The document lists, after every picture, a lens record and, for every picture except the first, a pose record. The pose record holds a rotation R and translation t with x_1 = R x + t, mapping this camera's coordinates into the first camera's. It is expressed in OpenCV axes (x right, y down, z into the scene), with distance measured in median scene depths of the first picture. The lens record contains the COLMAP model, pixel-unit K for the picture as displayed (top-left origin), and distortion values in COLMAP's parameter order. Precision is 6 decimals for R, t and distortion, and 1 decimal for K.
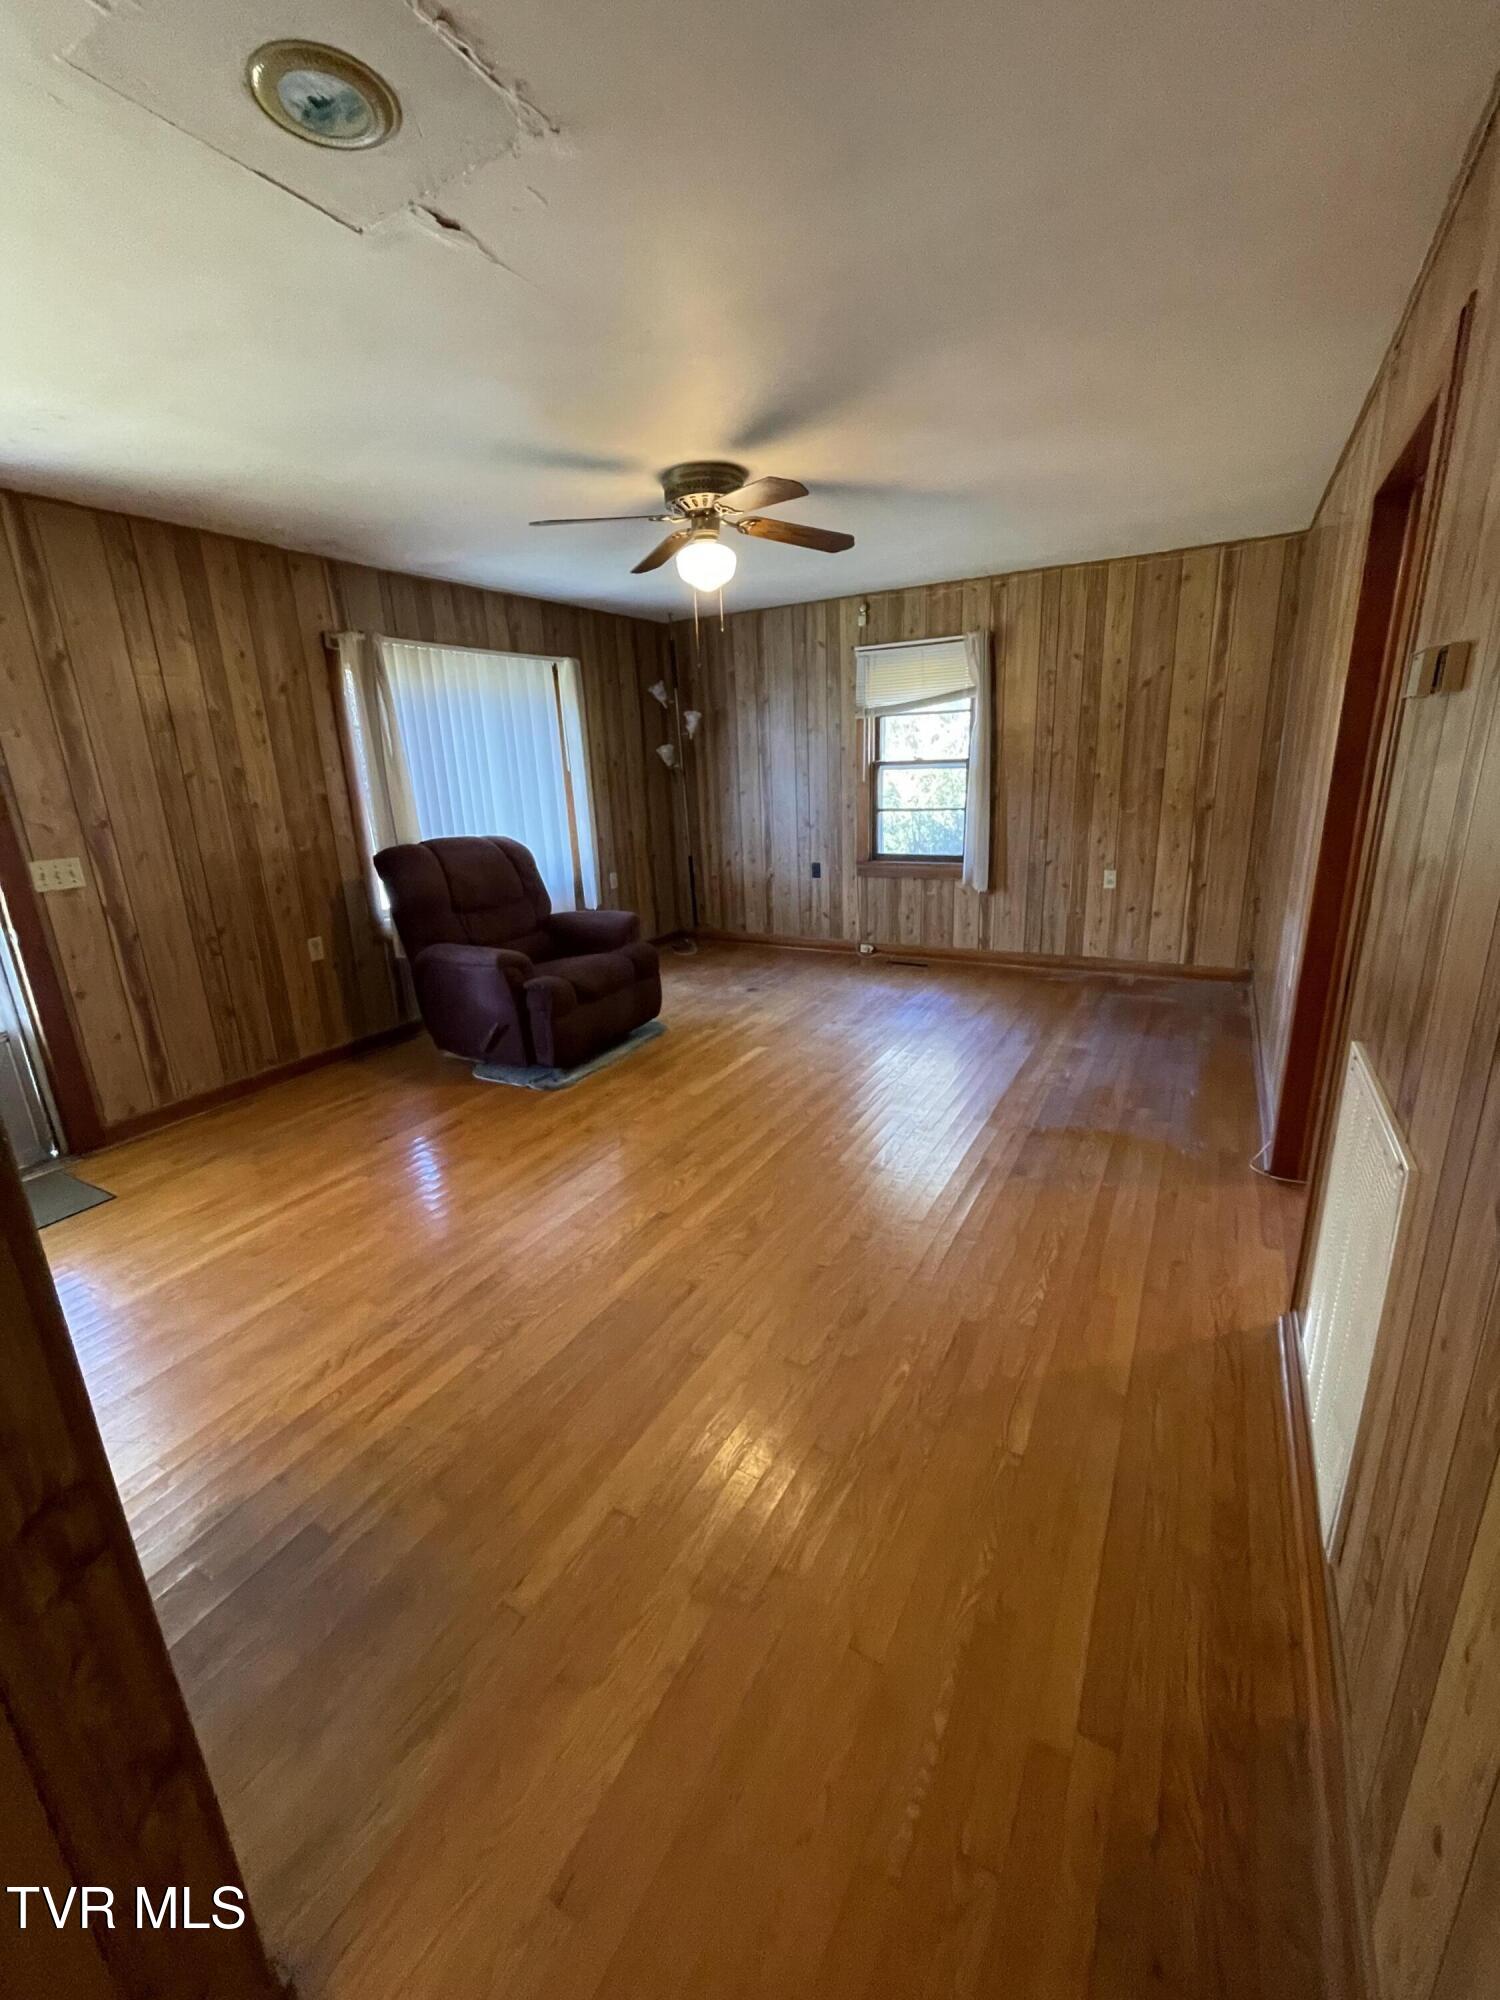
lens RADIAL K [[811.0, 0, 750.0], [0, 811.0, 1000.0], [0, 0, 1]] dist [-0.002730, -0.000187]
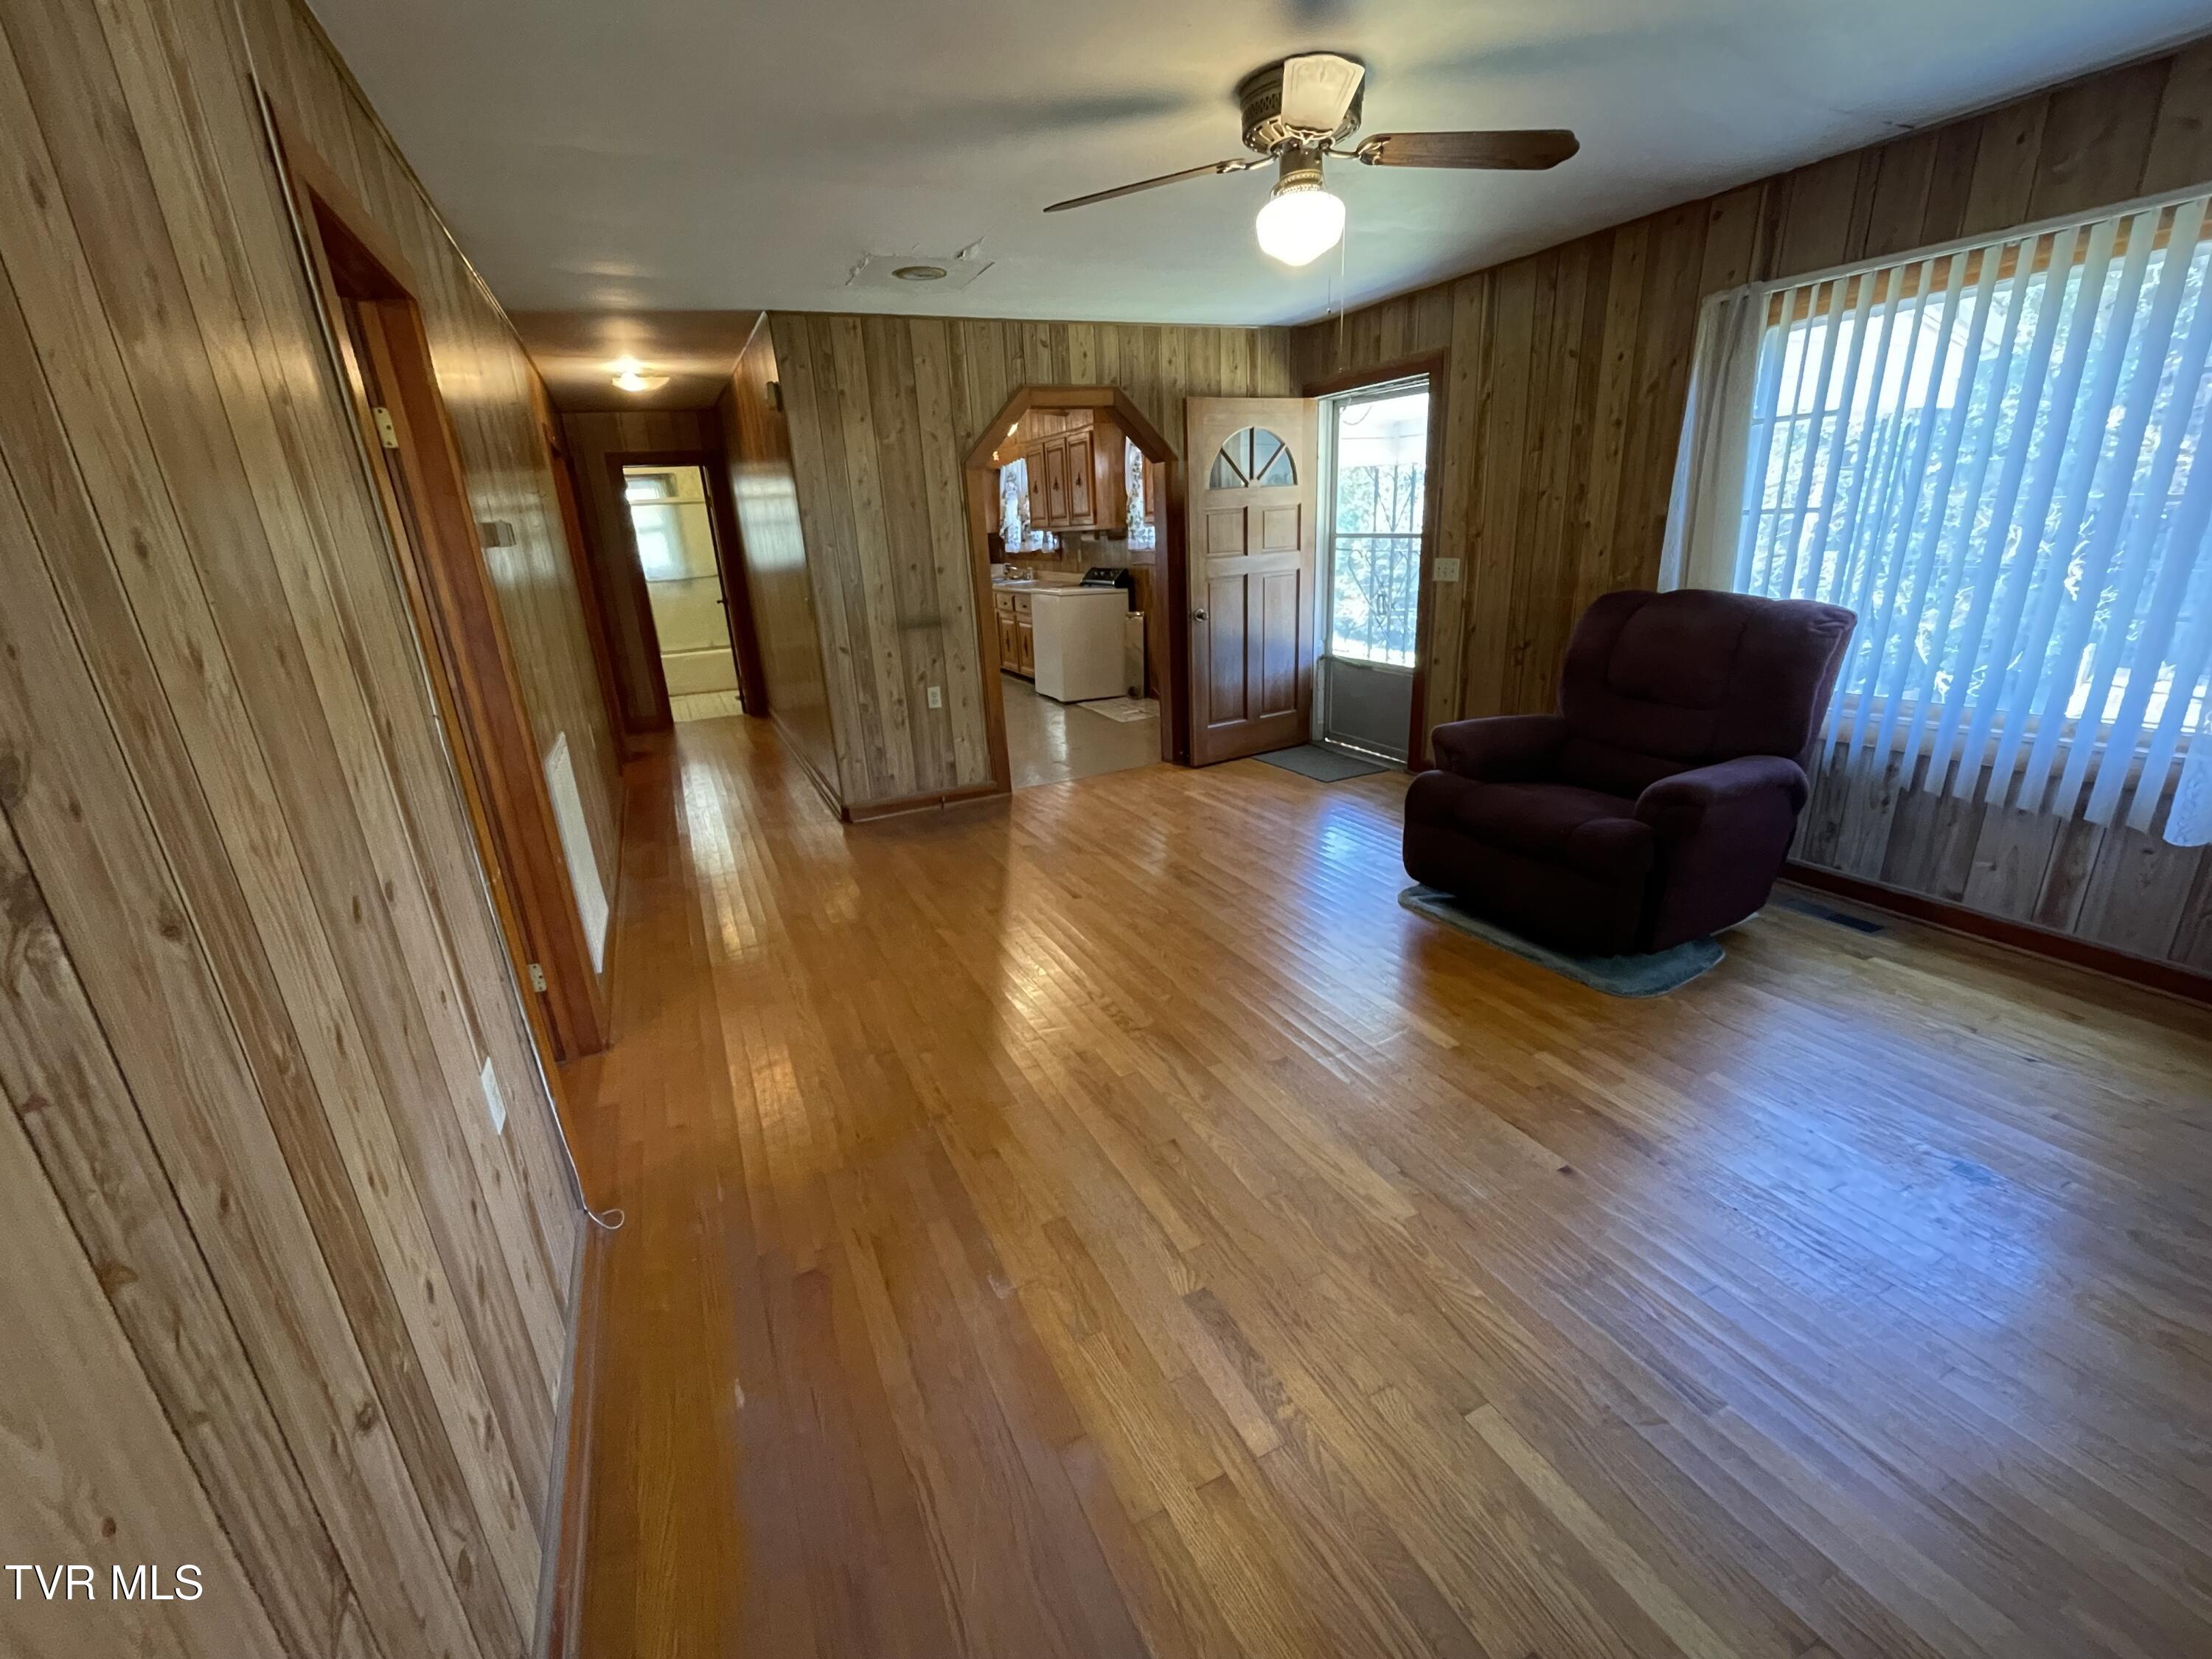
lens RADIAL K [[897.0, 0, 1097.0], [0, 897.0, 838.0], [0, 0, 1]] dist [-0.002730, -0.000187]
pose [[-0.570595, 0.337711, -0.748581, 0.486312], [-0.162214, 0.847227, 0.505859, -0.284924], [0.805052, 0.410071, -0.428642, 0.882069]]
